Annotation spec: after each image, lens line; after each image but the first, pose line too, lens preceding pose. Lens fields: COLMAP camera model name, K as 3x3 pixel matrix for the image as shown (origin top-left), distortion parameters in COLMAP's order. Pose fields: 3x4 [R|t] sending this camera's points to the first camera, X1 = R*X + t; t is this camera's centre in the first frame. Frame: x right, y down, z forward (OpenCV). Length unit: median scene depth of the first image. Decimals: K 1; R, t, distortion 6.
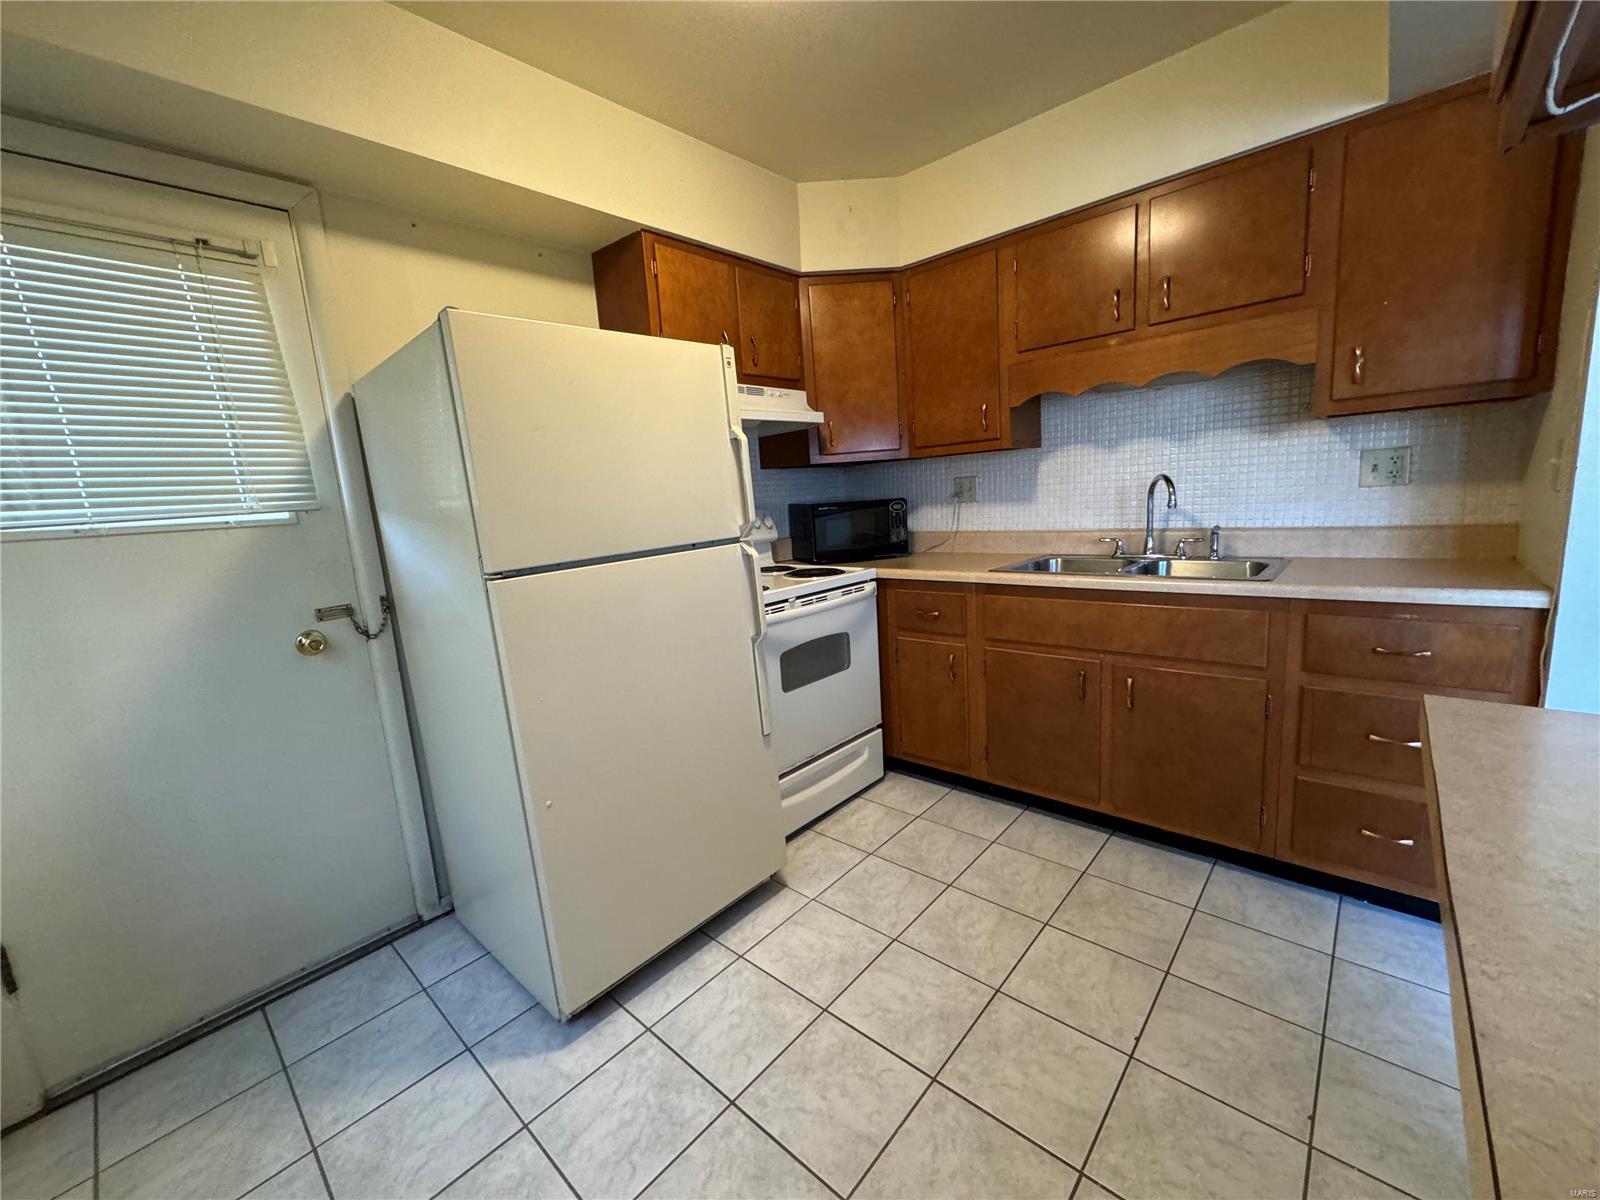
lens RADIAL K [[641.2, 0, 793.5], [0, 641.2, 595.9], [0, 0, 1]] dist [-0.002859, 0.000037]
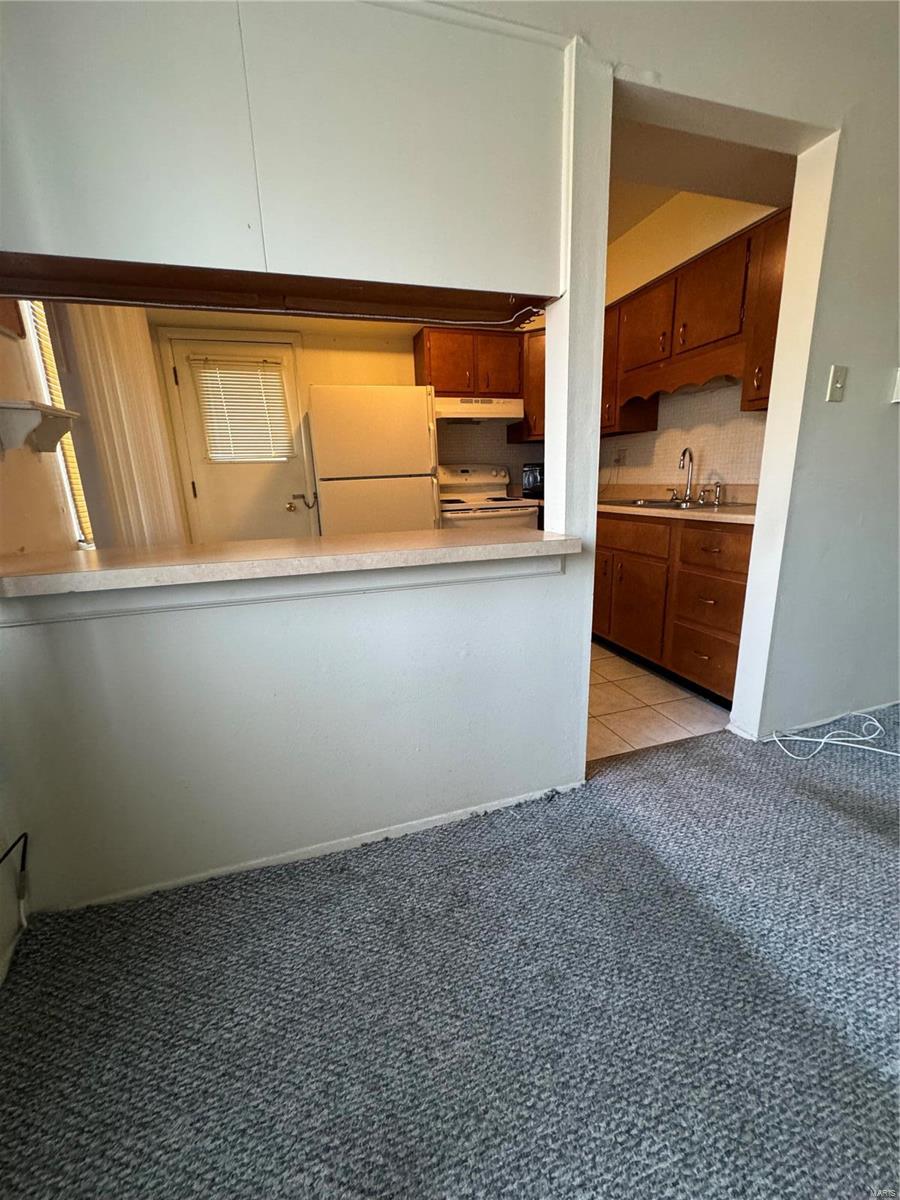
lens RADIAL K [[480.9, 0, 457.5], [0, 480.9, 600.1], [0, 0, 1]] dist [-0.002859, 0.000037]
pose [[0.865708, 0.160748, -0.474035, 0.763034], [-0.104943, 0.984271, 0.142119, 0.082895], [0.489424, -0.073287, 0.868961, -0.396655]]
